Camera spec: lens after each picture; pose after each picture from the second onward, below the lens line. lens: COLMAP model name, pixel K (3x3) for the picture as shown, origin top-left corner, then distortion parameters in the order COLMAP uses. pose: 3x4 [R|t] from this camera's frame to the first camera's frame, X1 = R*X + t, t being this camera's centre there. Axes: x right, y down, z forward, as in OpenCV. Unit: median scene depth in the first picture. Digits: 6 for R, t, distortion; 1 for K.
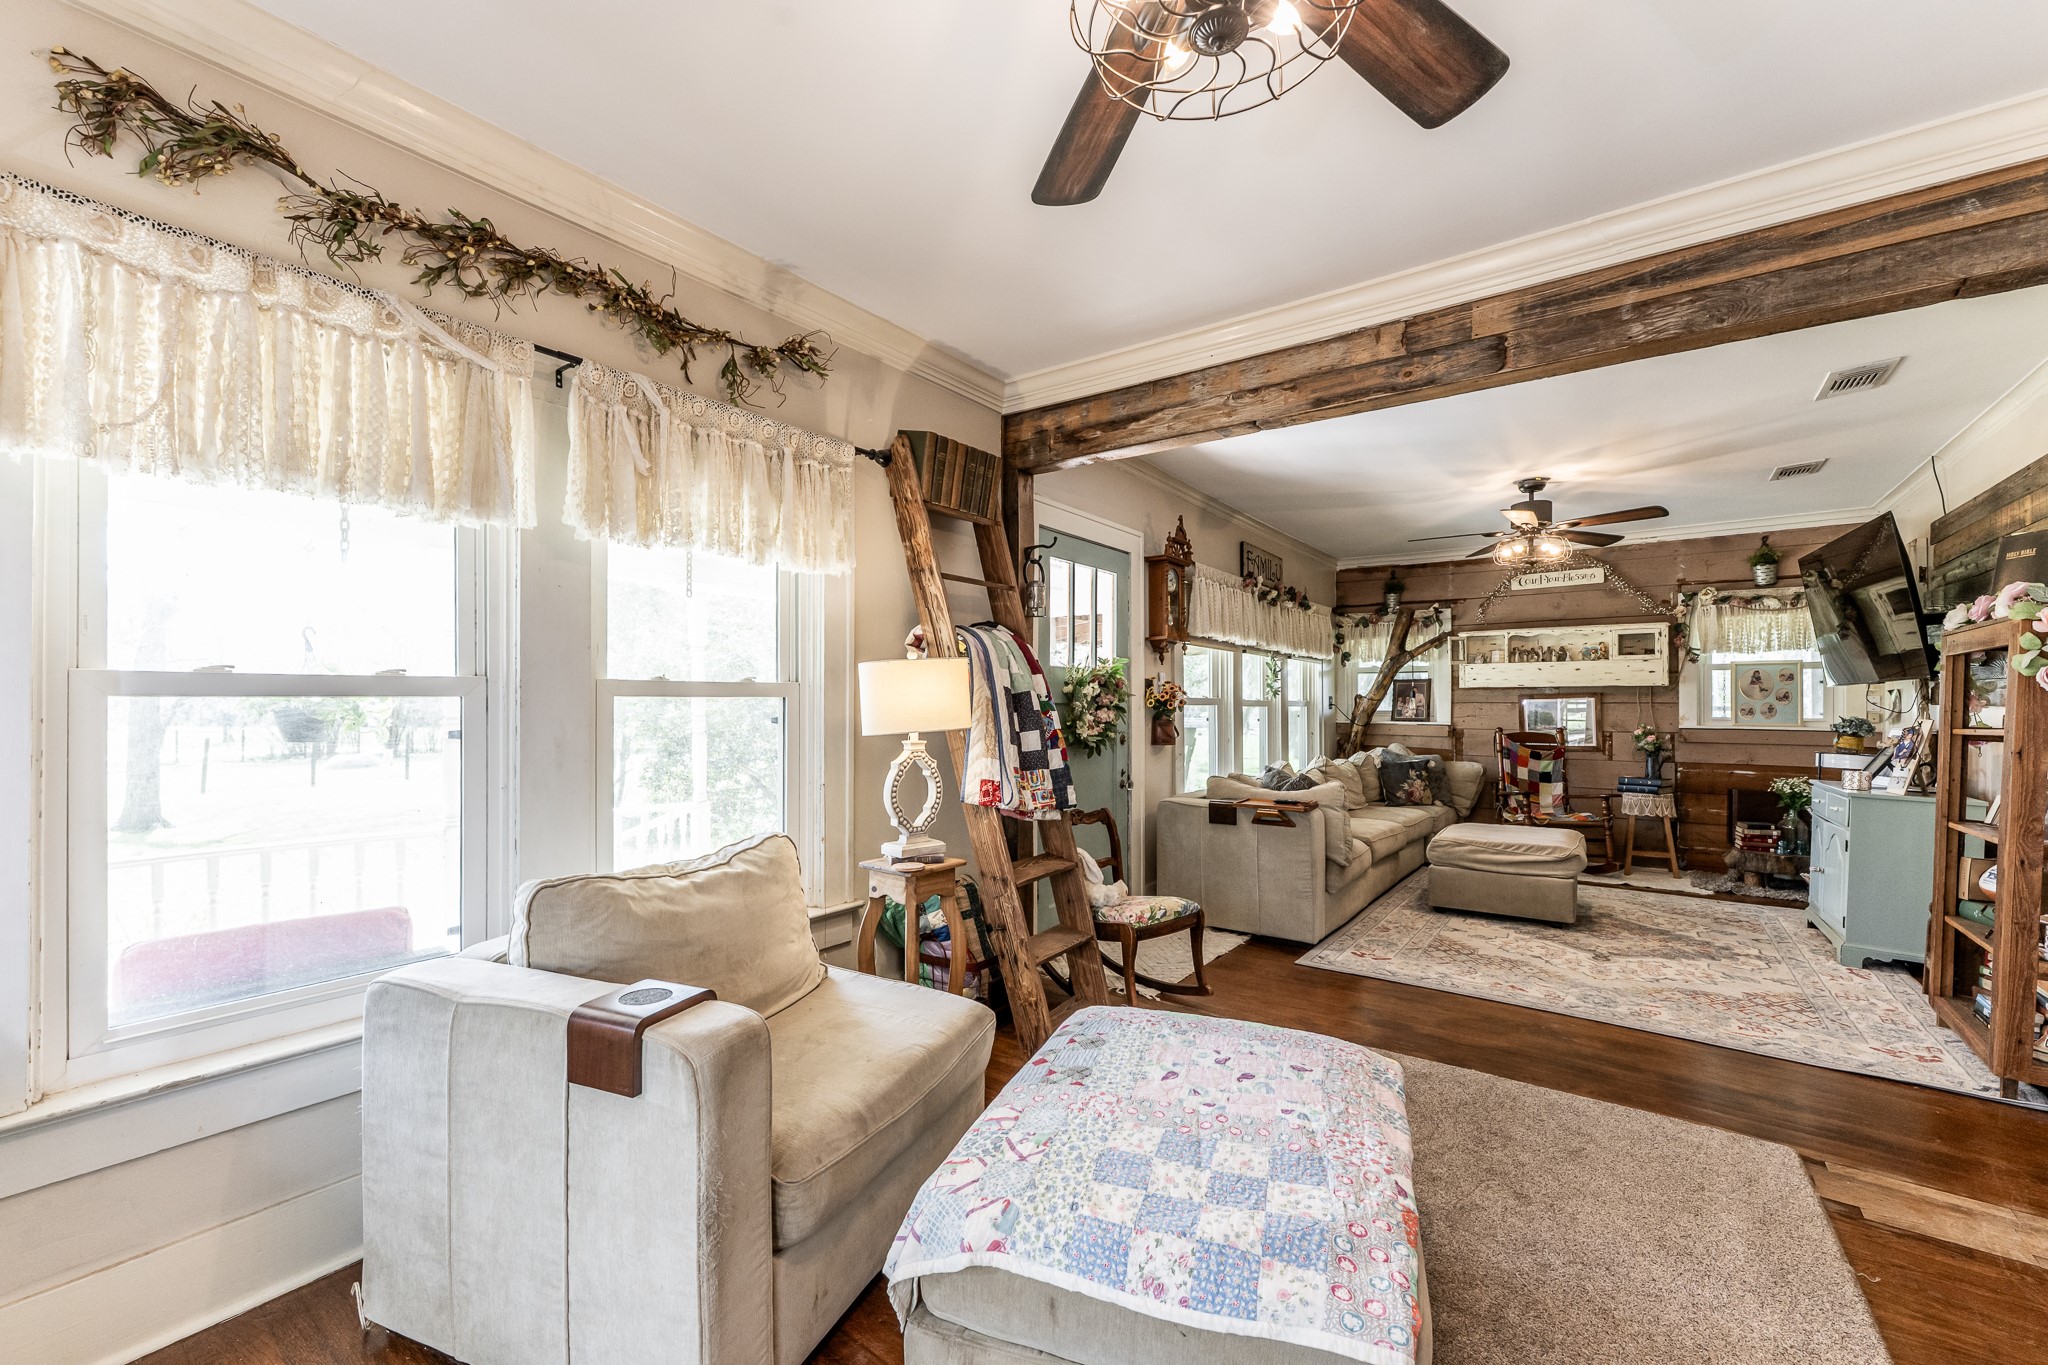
lens RADIAL K [[812.7, 0, 1027.1], [0, 812.7, 700.9], [0, 0, 1]] dist [-0.001198, -0.000557]
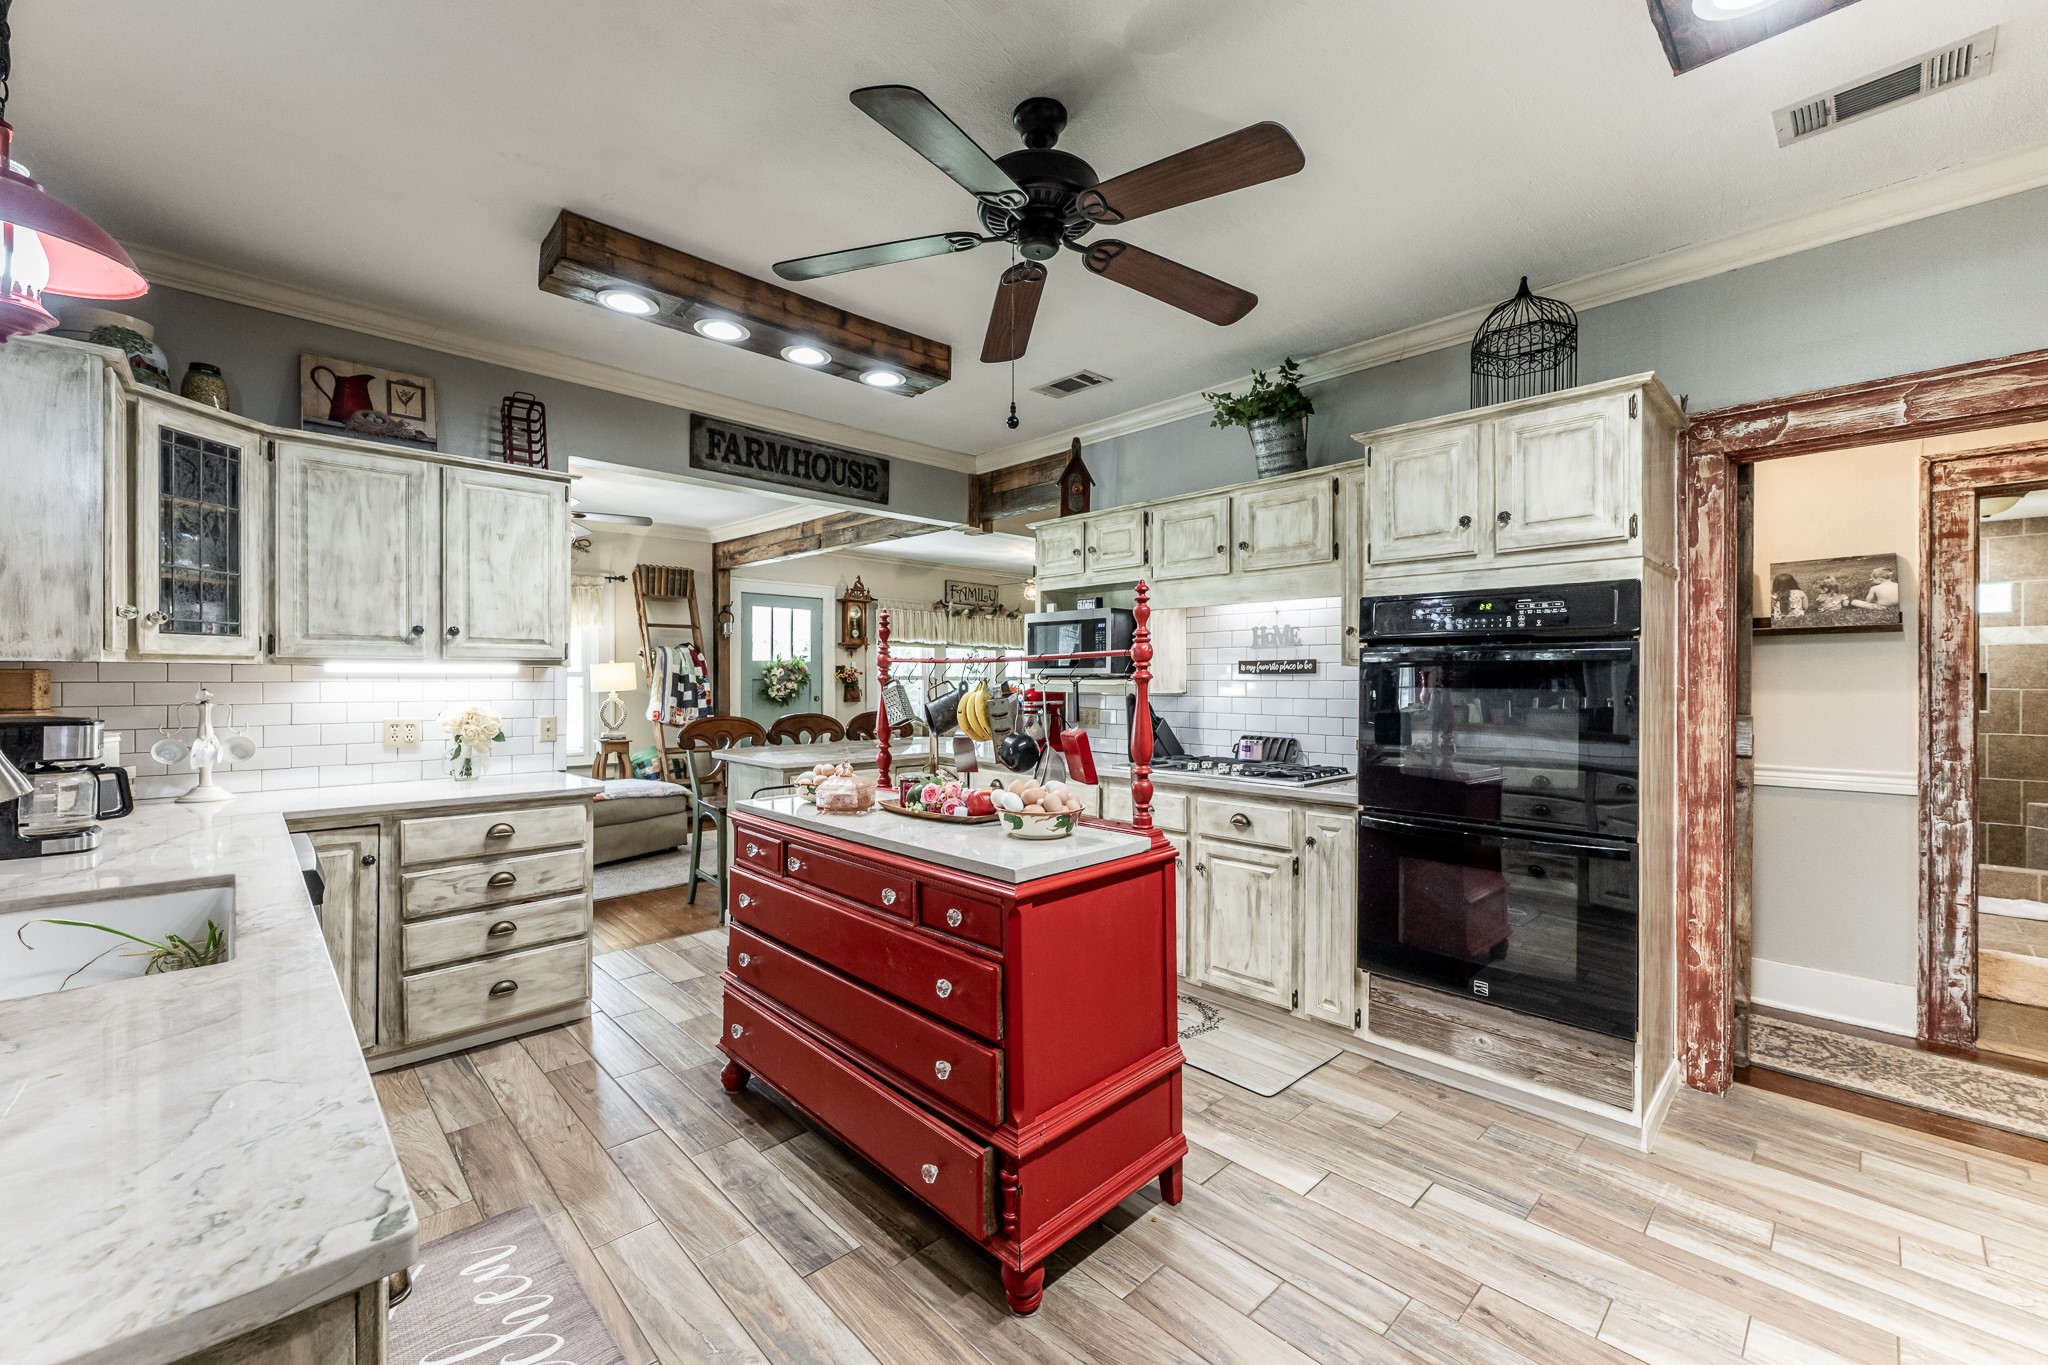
lens RADIAL K [[812.7, 0, 1020.8], [0, 812.7, 680.6], [0, 0, 1]] dist [-0.001198, -0.000557]
pose [[0.986235, 0.001406, -0.165342, 1.279740], [-0.000253, 0.999976, 0.006993, -0.009525], [0.165348, -0.006855, 0.986211, -1.102507]]
